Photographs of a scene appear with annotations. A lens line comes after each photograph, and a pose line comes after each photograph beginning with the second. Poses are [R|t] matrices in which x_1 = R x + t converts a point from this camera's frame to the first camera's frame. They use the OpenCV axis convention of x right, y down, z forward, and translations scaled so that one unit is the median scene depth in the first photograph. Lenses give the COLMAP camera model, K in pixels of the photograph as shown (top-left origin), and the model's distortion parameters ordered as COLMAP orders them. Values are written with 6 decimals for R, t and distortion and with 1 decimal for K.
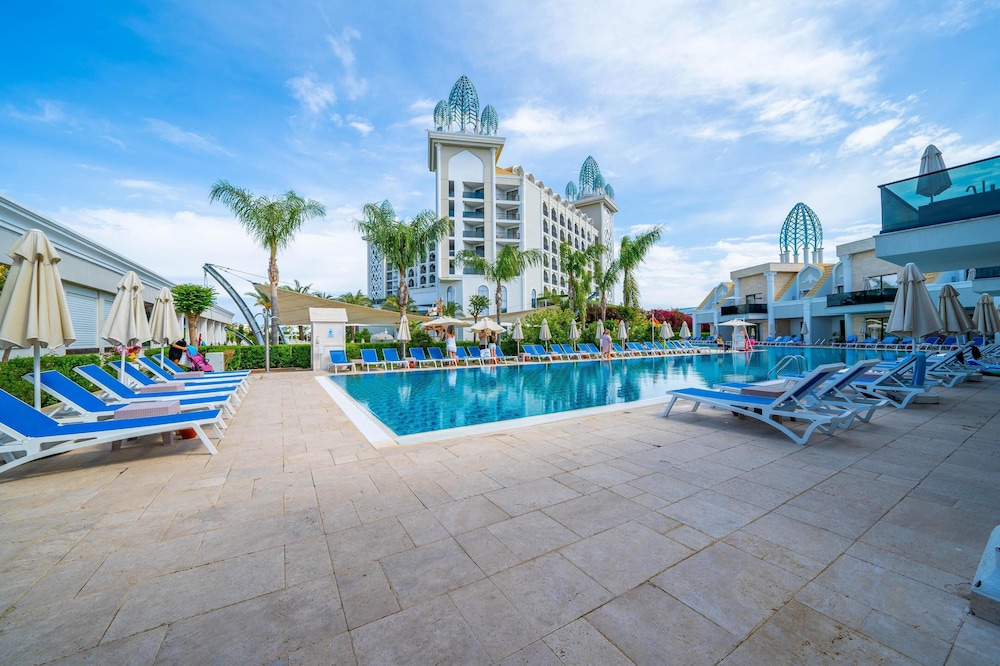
lens RADIAL K [[363.1, 0, 500.0], [0, 363.1, 333.0], [0, 0, 1]] dist [-0.015992, 0.000284]
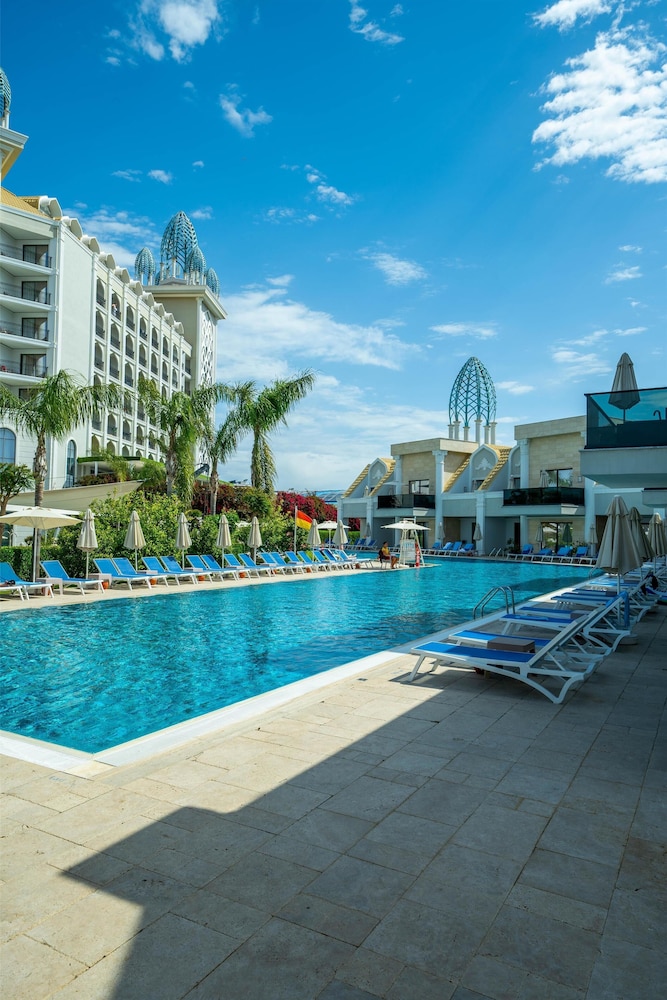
lens RADIAL K [[657.4, 0, 333.5], [0, 657.4, 500.0], [0, 0, 1]] dist [0.026111, 0.003920]
pose [[0.871048, 0.047263, 0.488919, -0.116074], [-0.032822, 0.998736, -0.038071, -0.029622], [-0.490100, 0.017114, 0.871498, -0.051495]]
